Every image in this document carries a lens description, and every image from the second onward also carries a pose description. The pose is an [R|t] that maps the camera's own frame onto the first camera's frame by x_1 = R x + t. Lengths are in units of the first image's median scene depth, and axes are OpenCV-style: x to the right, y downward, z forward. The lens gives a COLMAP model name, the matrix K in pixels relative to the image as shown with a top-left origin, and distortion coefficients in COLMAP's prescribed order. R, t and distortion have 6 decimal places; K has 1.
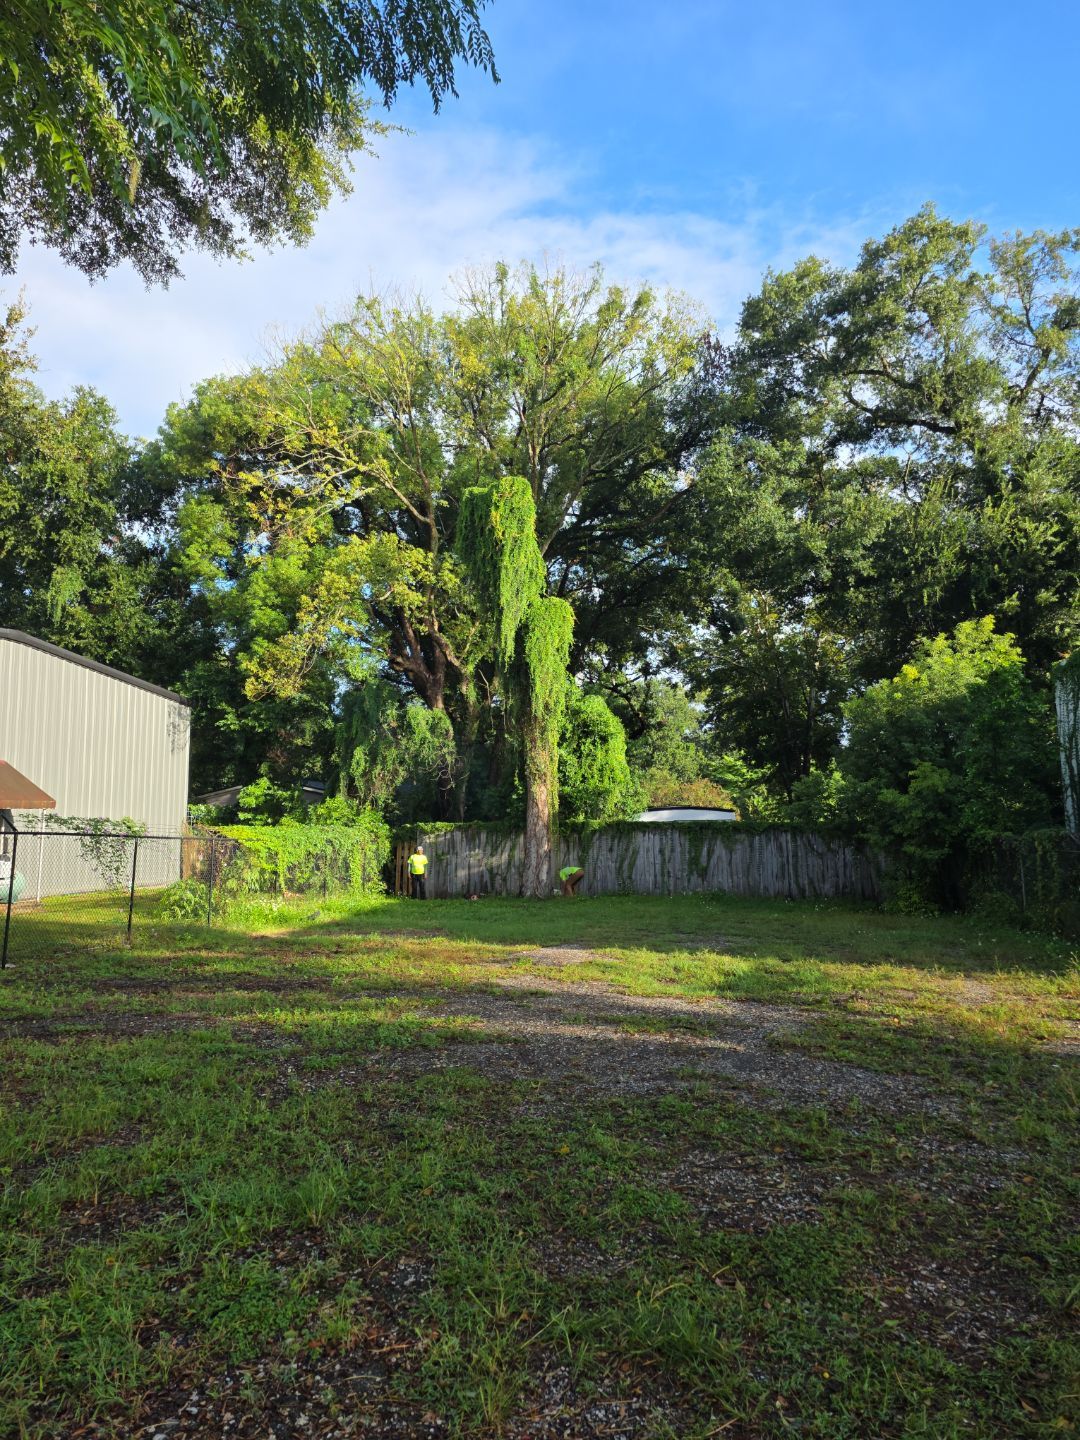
lens RADIAL K [[964.9, 0, 541.8], [0, 964.9, 714.6], [0, 0, 1]] dist [0.079388, -0.059113]
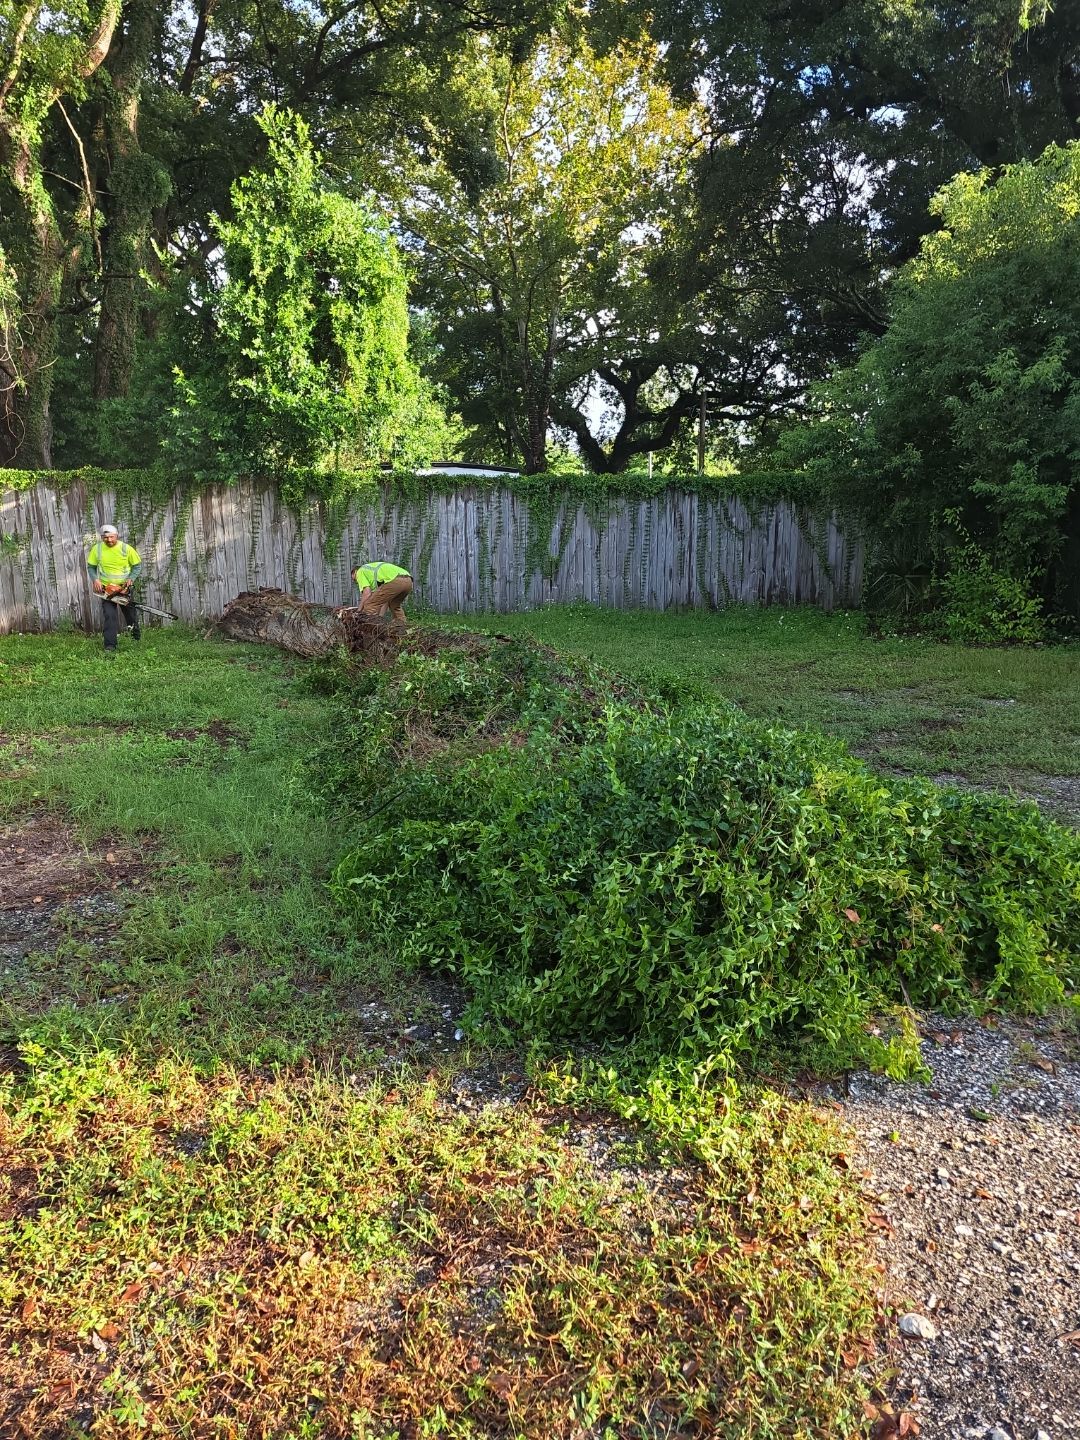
lens RADIAL K [[1022.7, 0, 532.4], [0, 1022.7, 721.2], [0, 0, 1]] dist [0.077720, -0.030779]
pose [[0.934610, -0.069941, 0.348729, -0.052710], [-0.037243, 0.955841, 0.291516, 0.075174], [-0.353718, -0.285442, 0.890734, 0.456648]]
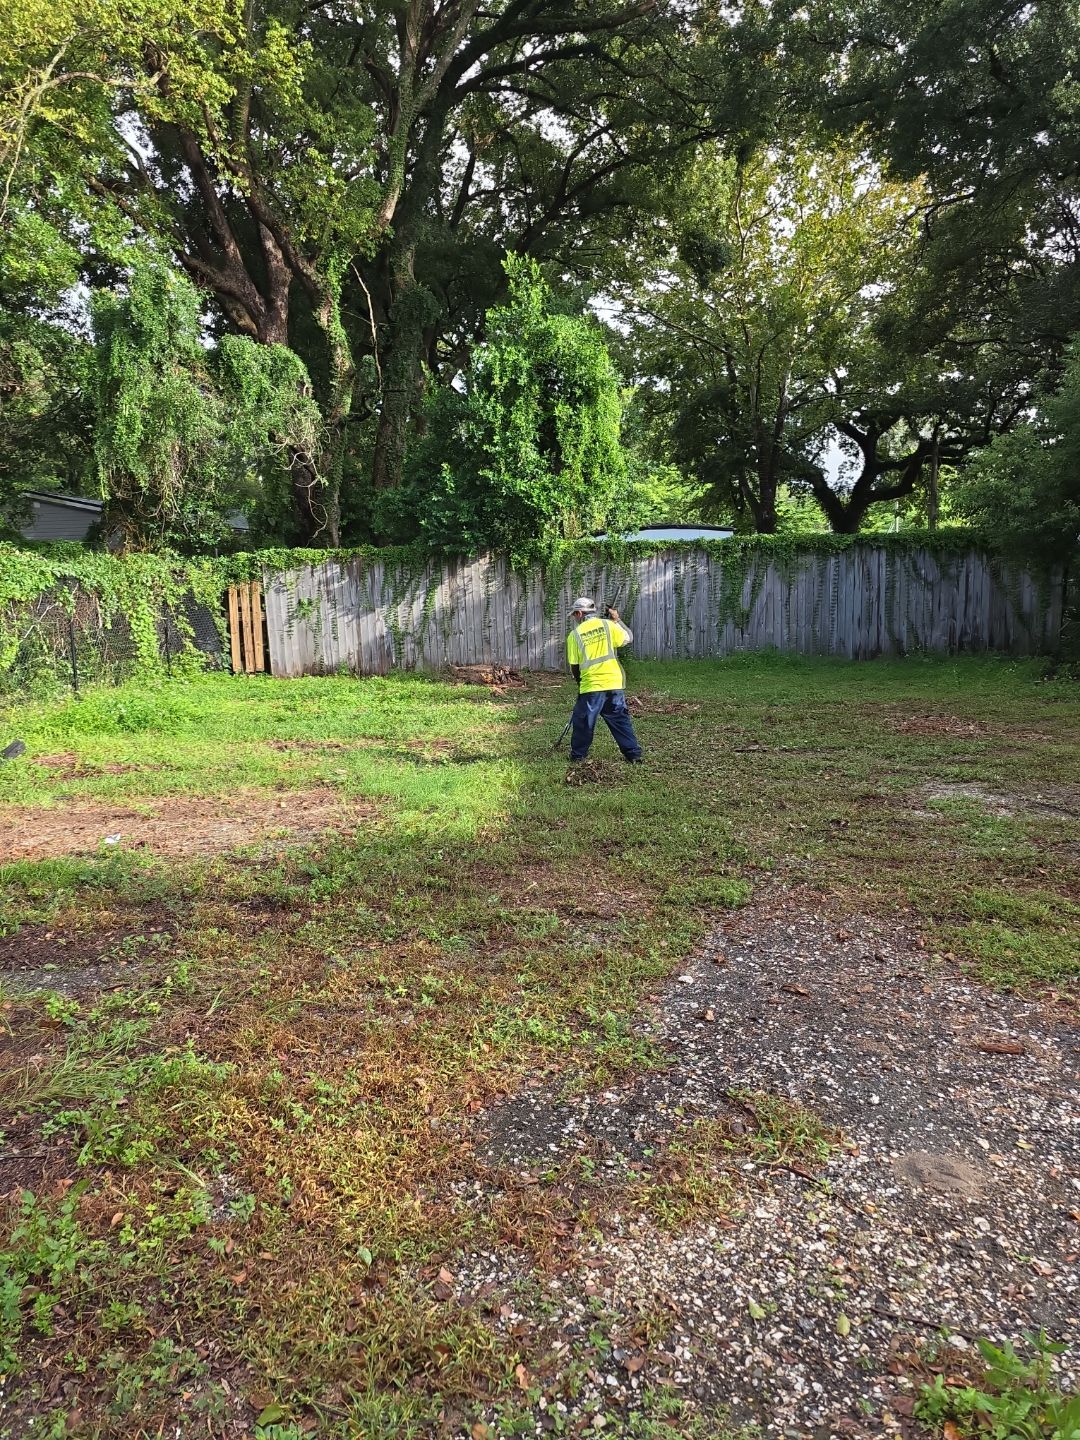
lens RADIAL K [[1022.7, 0, 546.7], [0, 1022.7, 726.1], [0, 0, 1]] dist [0.077720, -0.030779]
pose [[0.990544, -0.042599, 0.130412, -0.045736], [0.008280, 0.967401, 0.253112, 0.061260], [-0.136943, -0.249639, 0.958607, 0.372208]]
